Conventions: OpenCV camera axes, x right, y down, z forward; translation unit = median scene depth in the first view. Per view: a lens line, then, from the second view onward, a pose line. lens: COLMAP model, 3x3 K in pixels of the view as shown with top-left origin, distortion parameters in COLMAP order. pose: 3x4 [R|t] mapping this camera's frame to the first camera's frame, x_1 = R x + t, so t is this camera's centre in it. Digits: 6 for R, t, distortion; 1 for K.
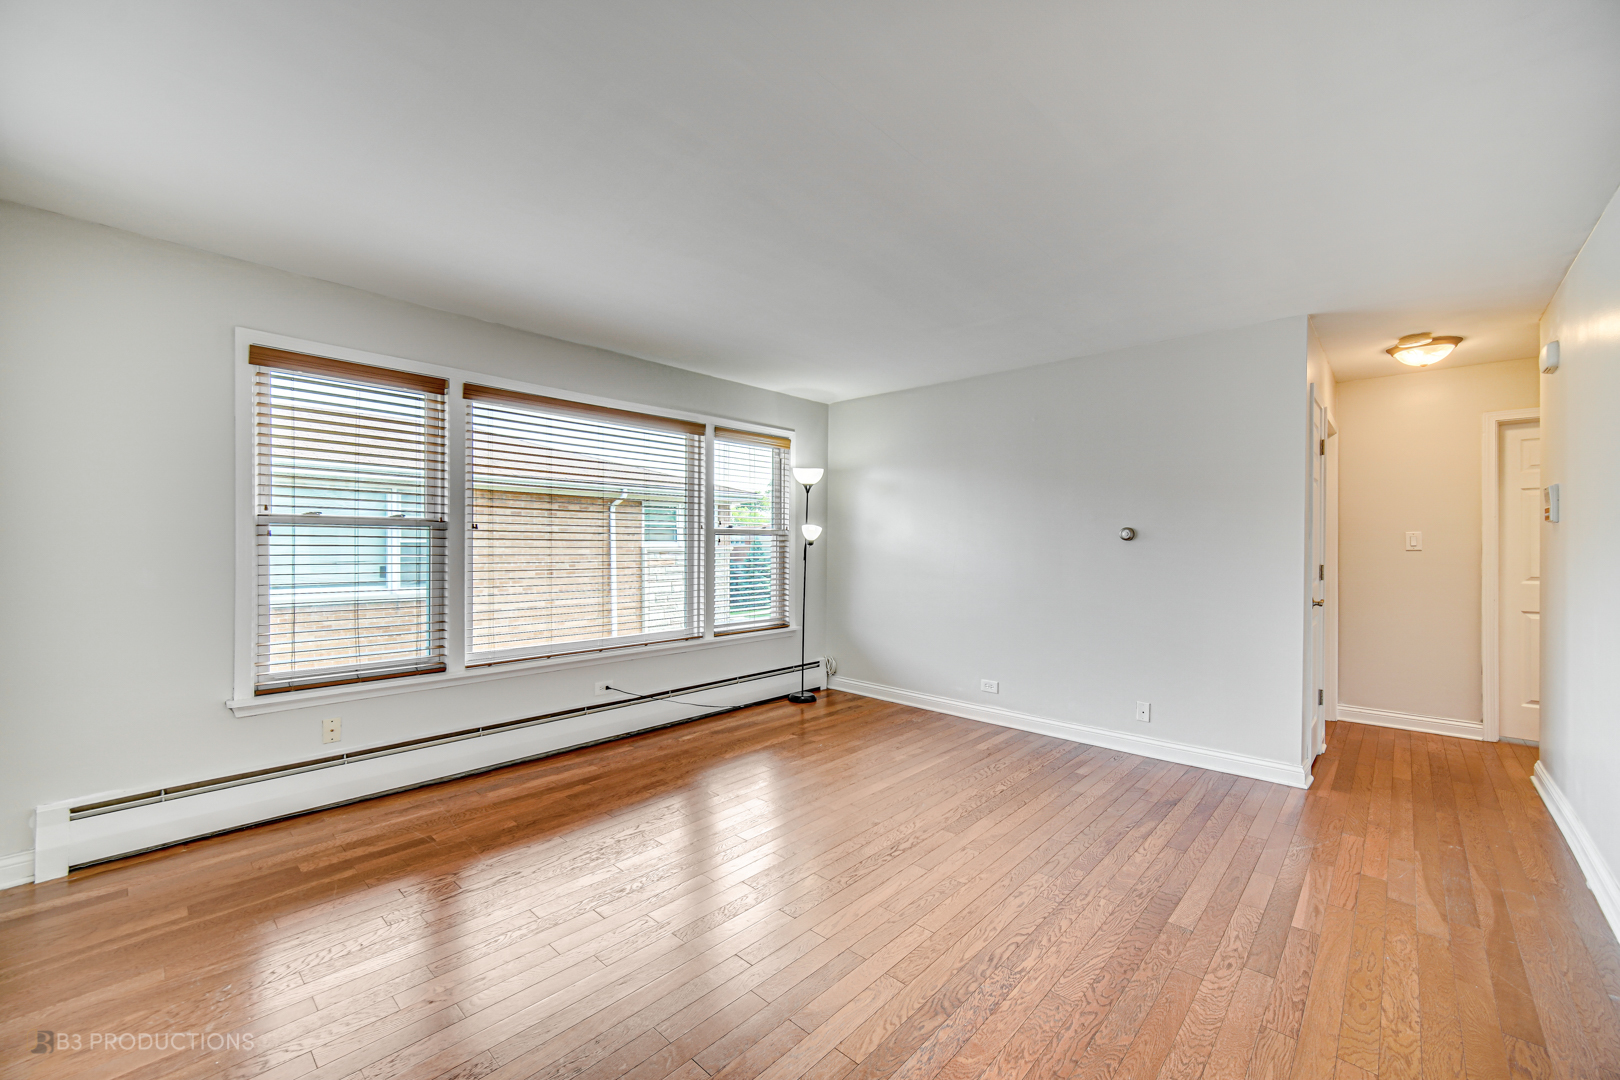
lens RADIAL K [[644.6, 0, 800.8], [0, 644.6, 549.1], [0, 0, 1]] dist [0.002741, -0.000480]
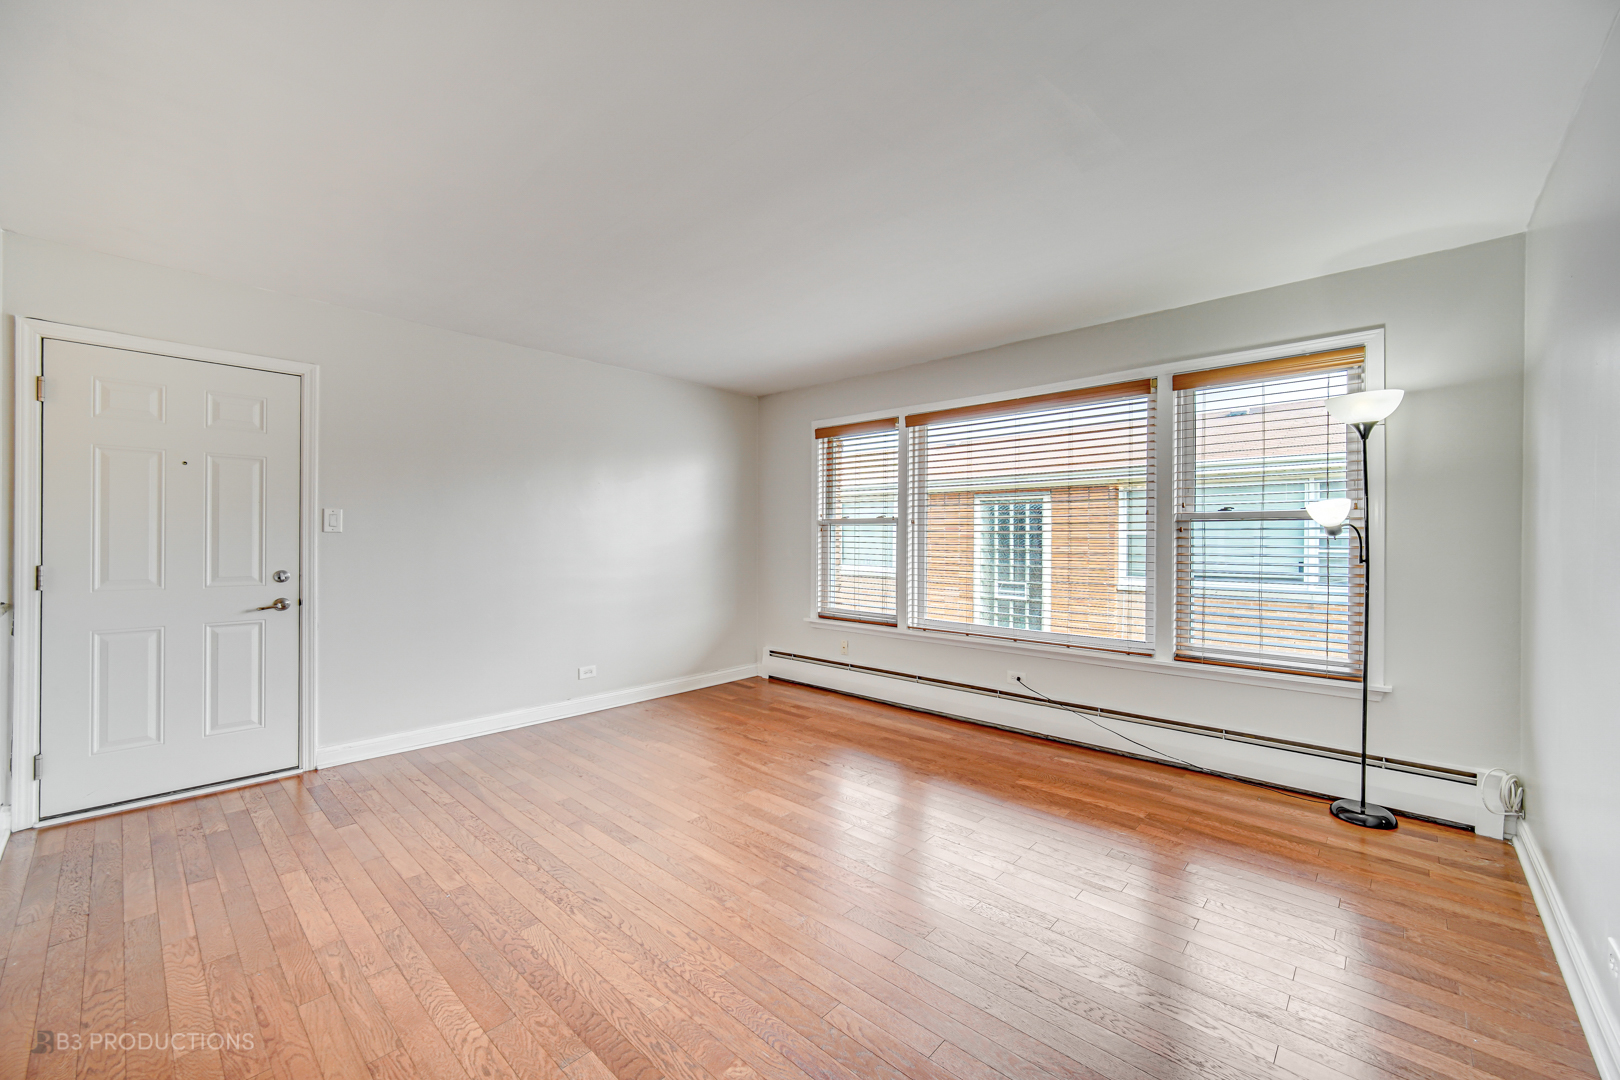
lens RADIAL K [[644.6, 0, 804.8], [0, 644.6, 535.6], [0, 0, 1]] dist [0.002741, -0.000480]
pose [[0.000893, -0.005916, -0.999982, 0.739611], [-0.009063, 0.999941, -0.005924, 0.002504], [0.999959, 0.009068, 0.000839, 0.705837]]
